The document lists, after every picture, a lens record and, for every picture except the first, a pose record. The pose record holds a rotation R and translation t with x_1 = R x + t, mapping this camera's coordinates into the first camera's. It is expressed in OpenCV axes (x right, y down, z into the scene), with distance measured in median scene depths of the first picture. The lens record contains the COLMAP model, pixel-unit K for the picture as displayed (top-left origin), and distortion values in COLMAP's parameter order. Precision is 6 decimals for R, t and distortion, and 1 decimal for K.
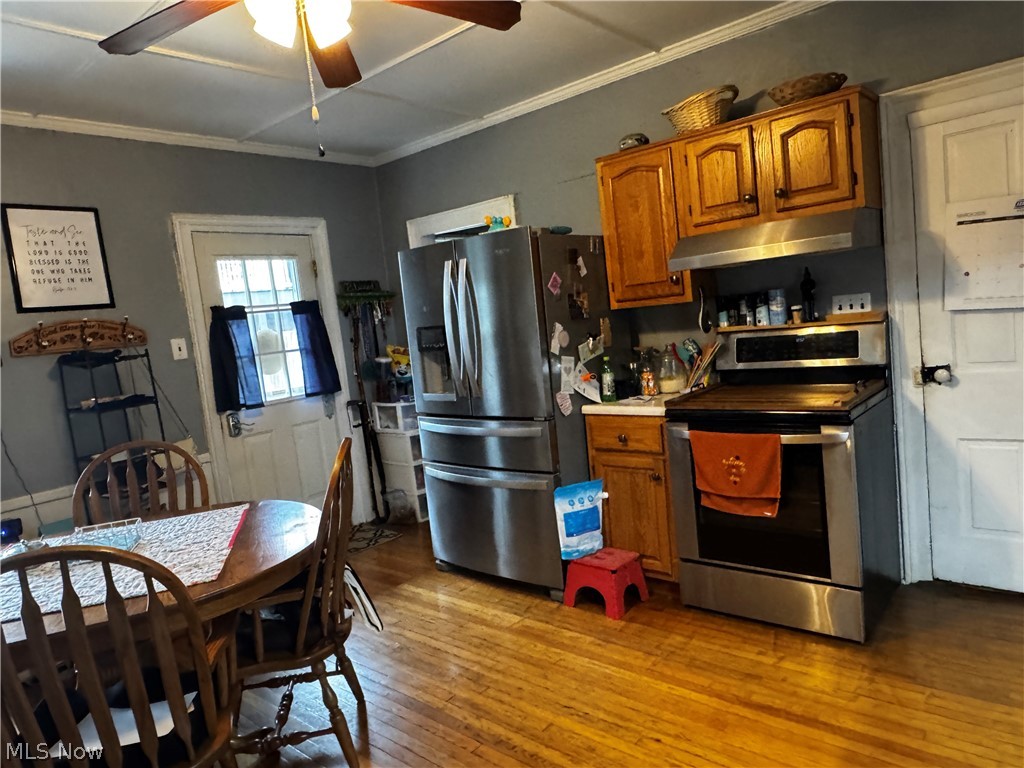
lens RADIAL K [[671.5, 0, 512.0], [0, 671.5, 384.0], [0, 0, 1]] dist [0.001222, 0.000562]
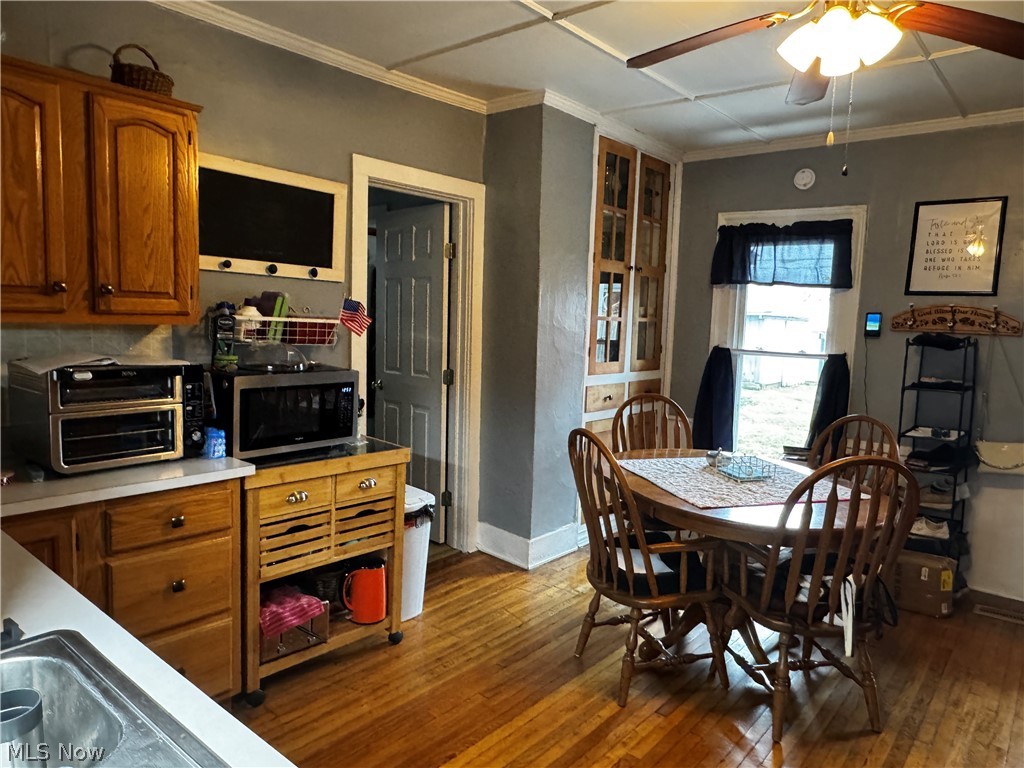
lens RADIAL K [[671.5, 0, 512.0], [0, 671.5, 384.0], [0, 0, 1]] dist [0.001222, 0.000562]
pose [[-0.008449, 0.210791, -0.977495, 0.469546], [-0.142797, 0.967257, 0.209817, -0.102440], [0.989716, 0.141356, 0.021928, 0.303234]]
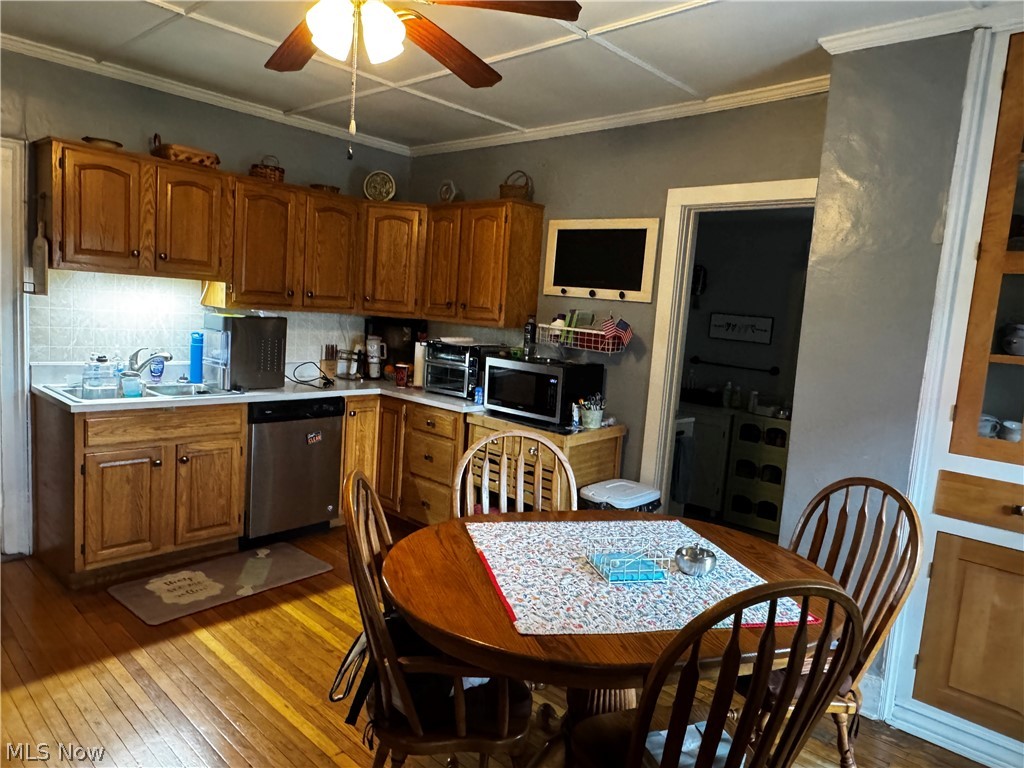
lens RADIAL K [[671.5, 0, 512.0], [0, 671.5, 384.0], [0, 0, 1]] dist [0.001222, 0.000562]
pose [[-0.998456, 0.036001, 0.042305, -0.325111], [0.044496, 0.974235, 0.221104, -0.131860], [-0.033255, 0.222645, -0.974332, 1.195569]]
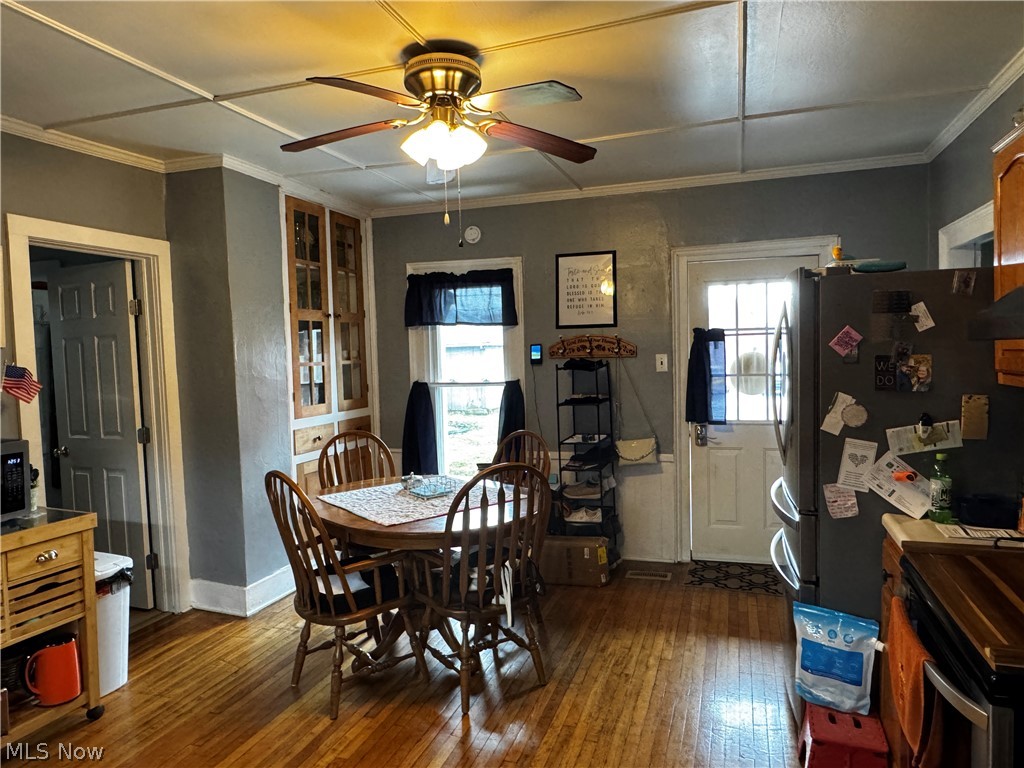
lens RADIAL K [[671.7, 0, 506.7], [0, 671.7, 381.8], [0, 0, 1]] dist [-0.002425, -0.000515]
pose [[0.365282, 0.141114, -0.920139, 0.589148], [-0.112394, 0.987898, 0.106887, -0.134855], [0.924087, 0.064374, 0.376722, 0.353047]]
